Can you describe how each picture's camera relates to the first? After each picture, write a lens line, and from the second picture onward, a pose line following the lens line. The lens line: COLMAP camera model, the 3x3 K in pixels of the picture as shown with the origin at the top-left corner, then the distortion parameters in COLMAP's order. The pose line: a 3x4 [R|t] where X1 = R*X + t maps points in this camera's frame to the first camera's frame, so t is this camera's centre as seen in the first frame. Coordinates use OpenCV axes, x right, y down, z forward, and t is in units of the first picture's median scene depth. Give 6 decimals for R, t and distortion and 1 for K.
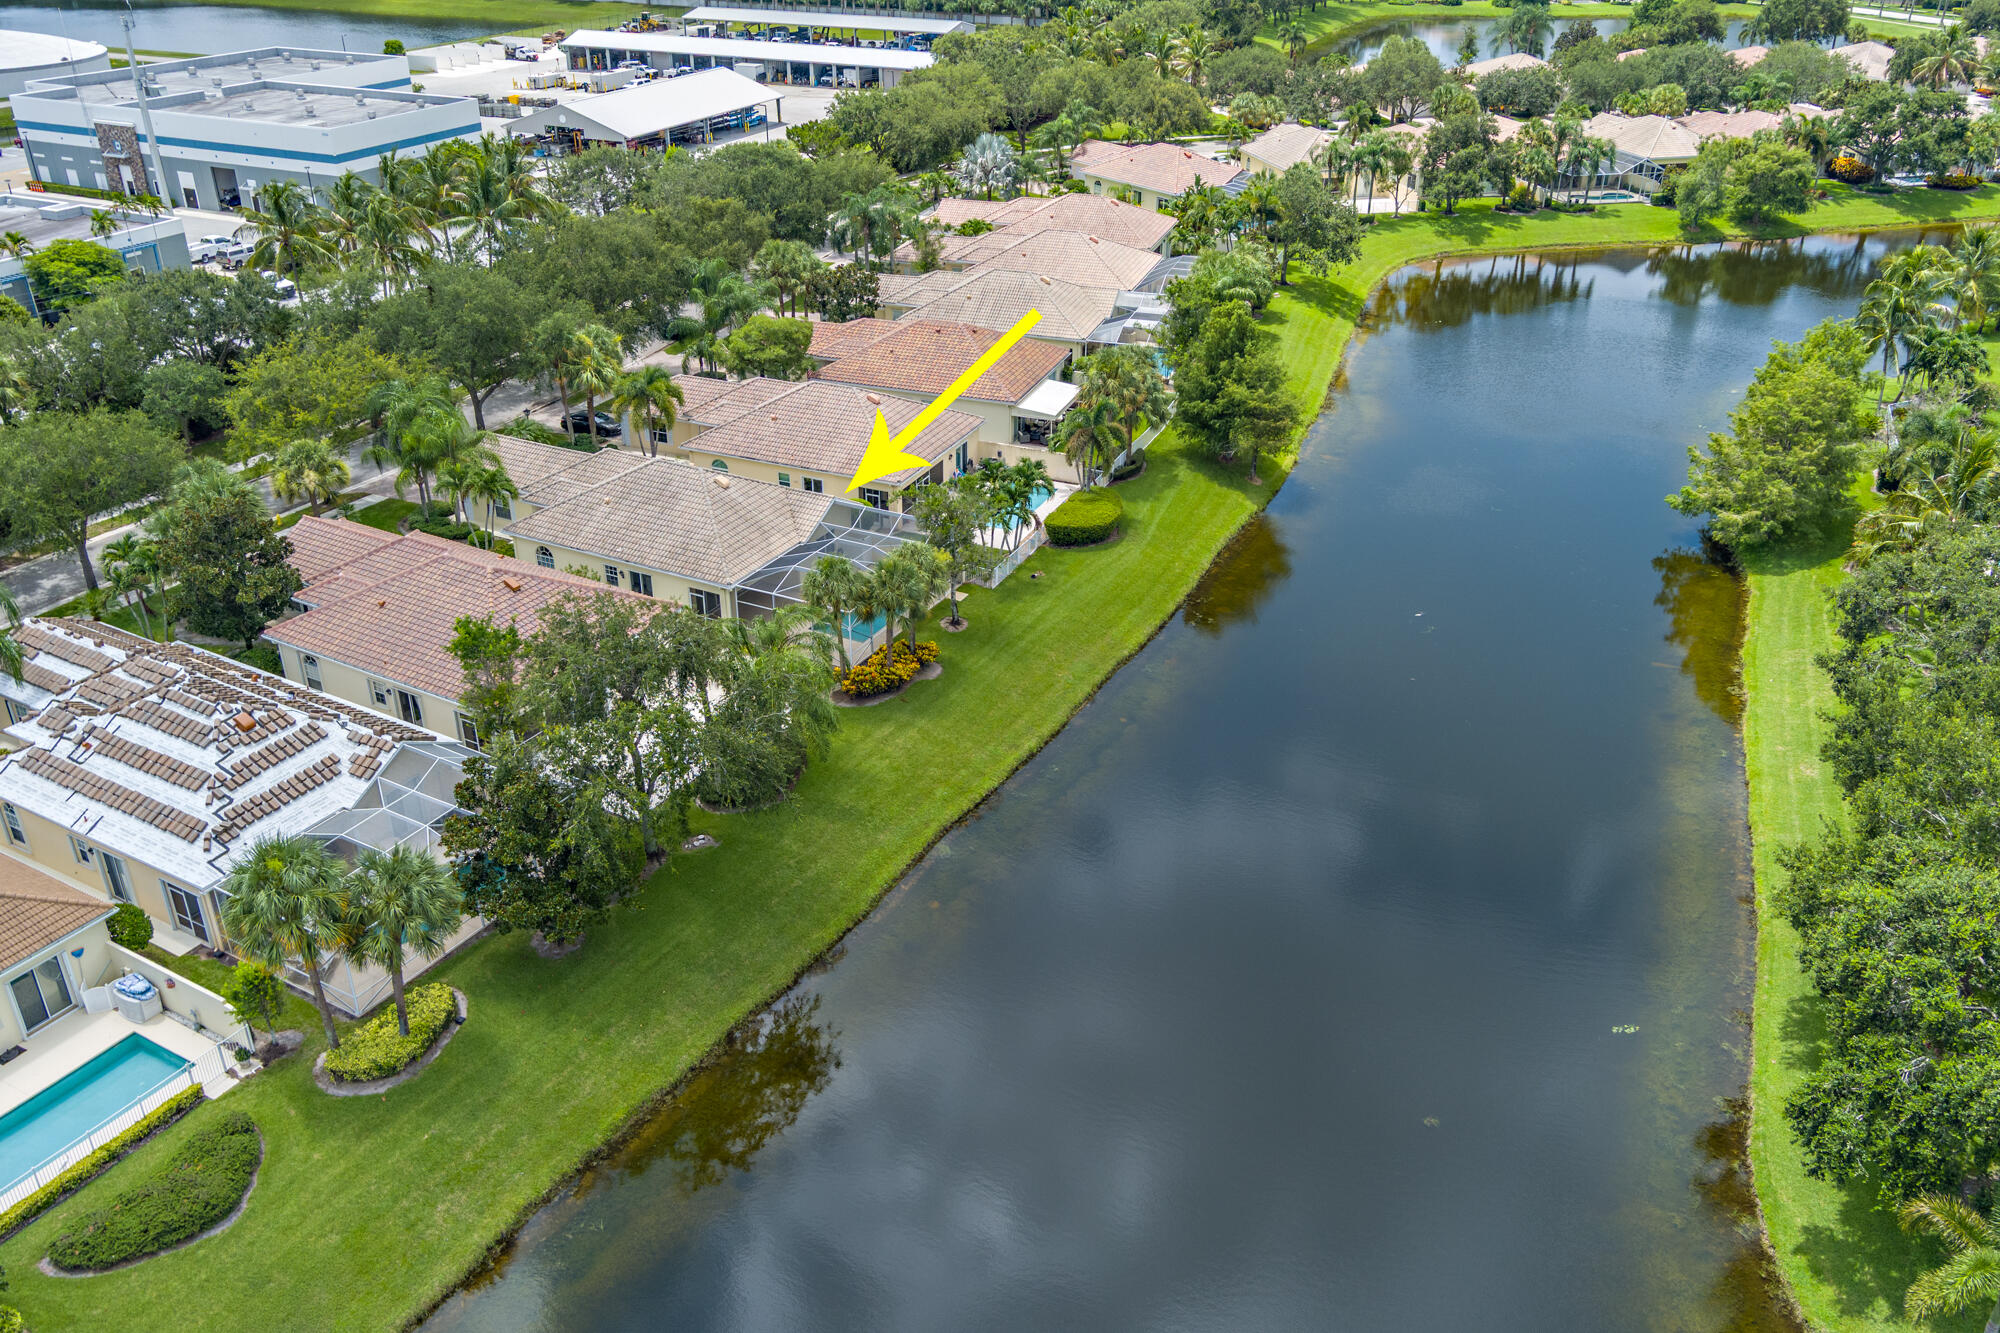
lens RADIAL K [[1598.9, 0, 1000.0], [0, 1598.9, 666.5], [0, 0, 1]] dist [-0.012597, 0.009575]
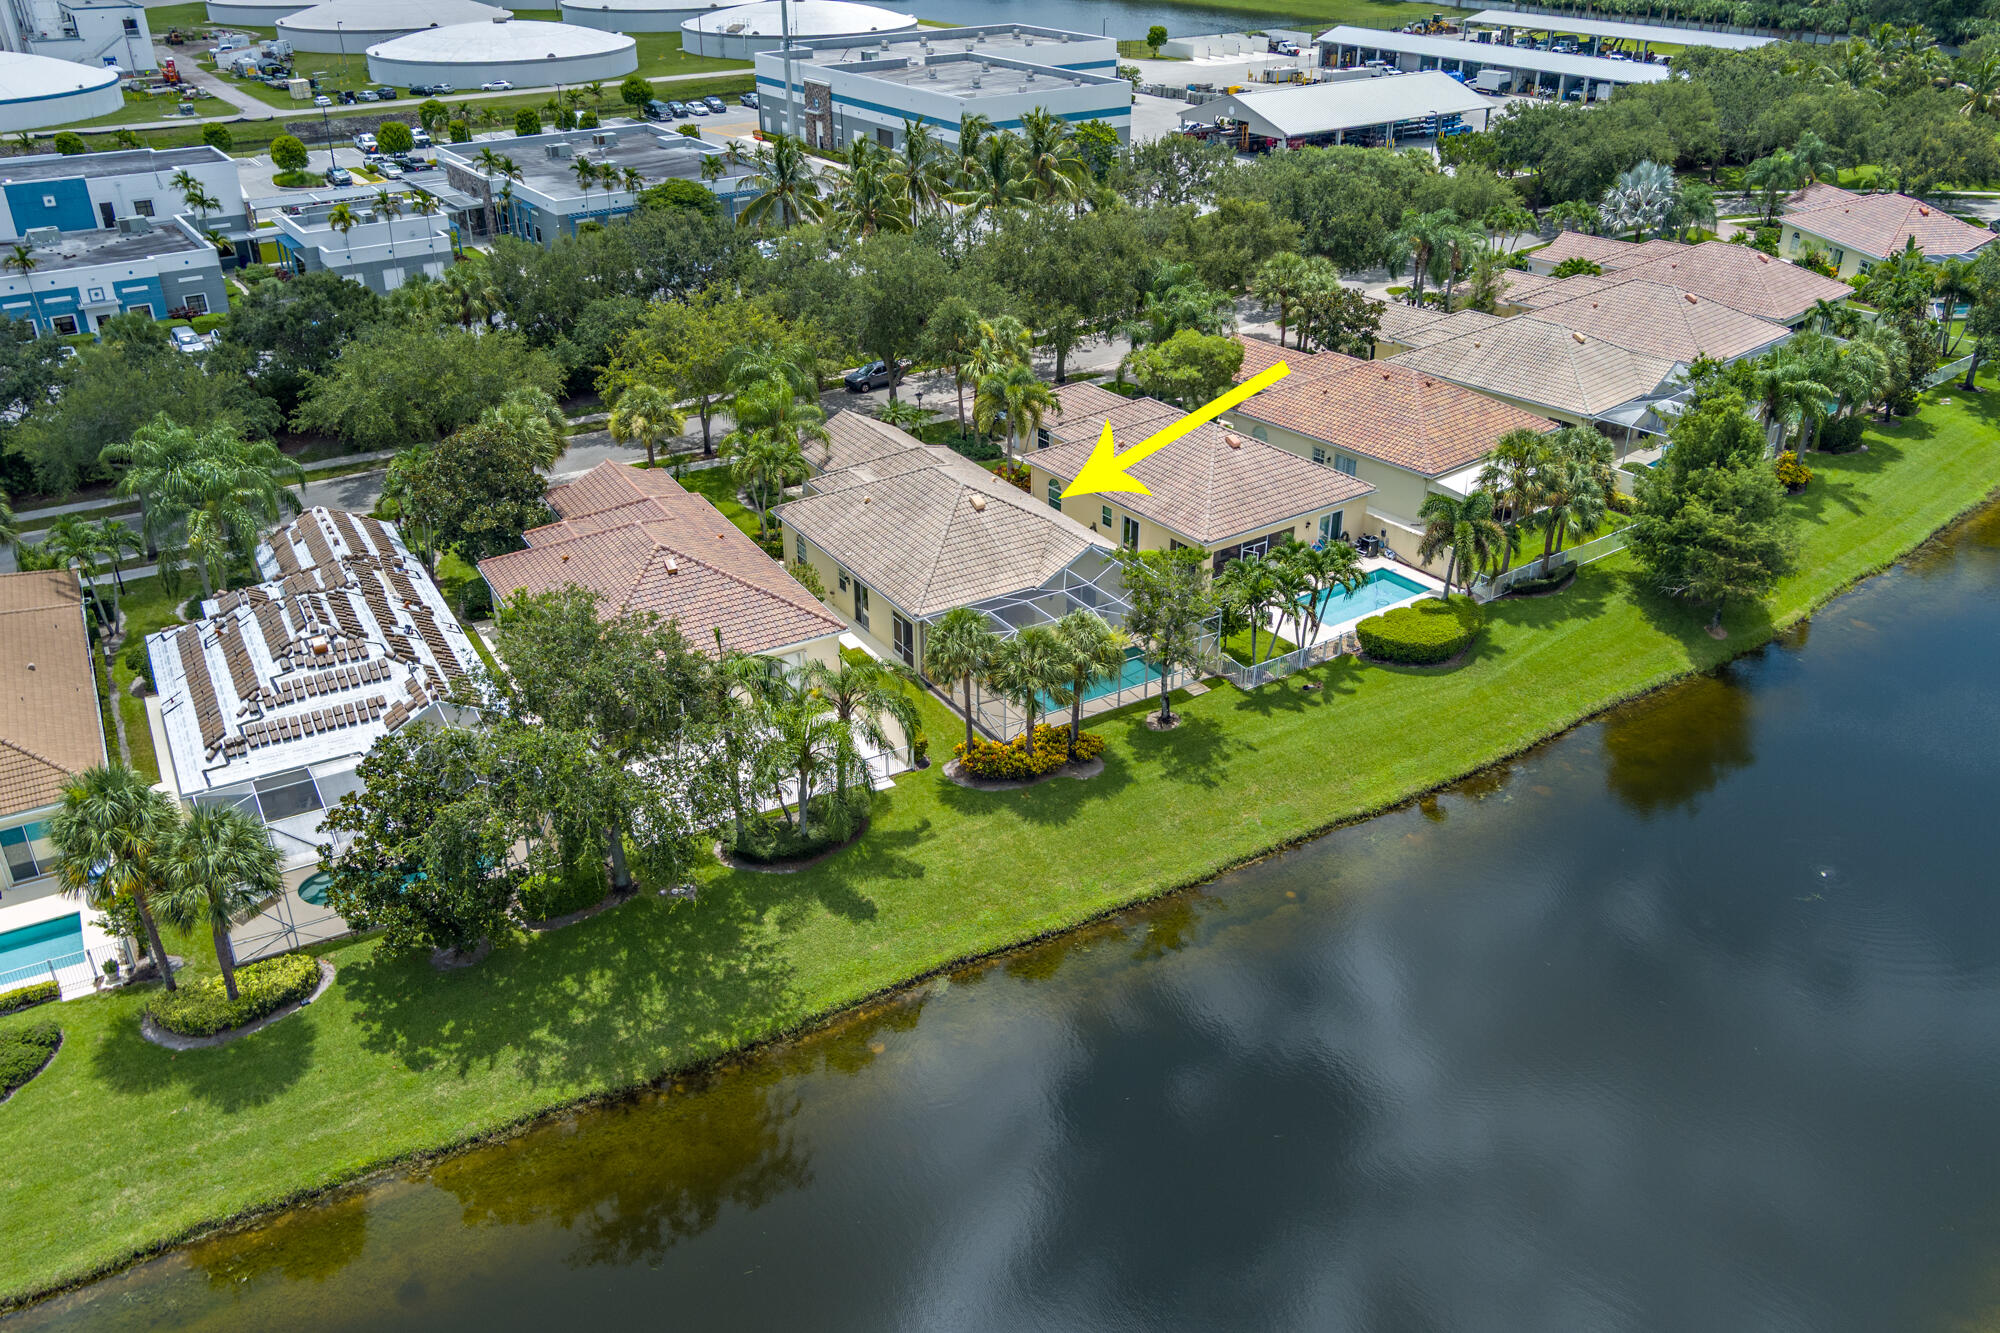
lens RADIAL K [[1598.9, 0, 1000.0], [0, 1598.9, 666.5], [0, 0, 1]] dist [-0.012597, 0.009575]
pose [[0.862844, 0.228639, -0.450805, 0.156357], [-0.230745, 0.971668, 0.051164, -0.045244], [0.449731, 0.059874, 0.891155, 0.130129]]
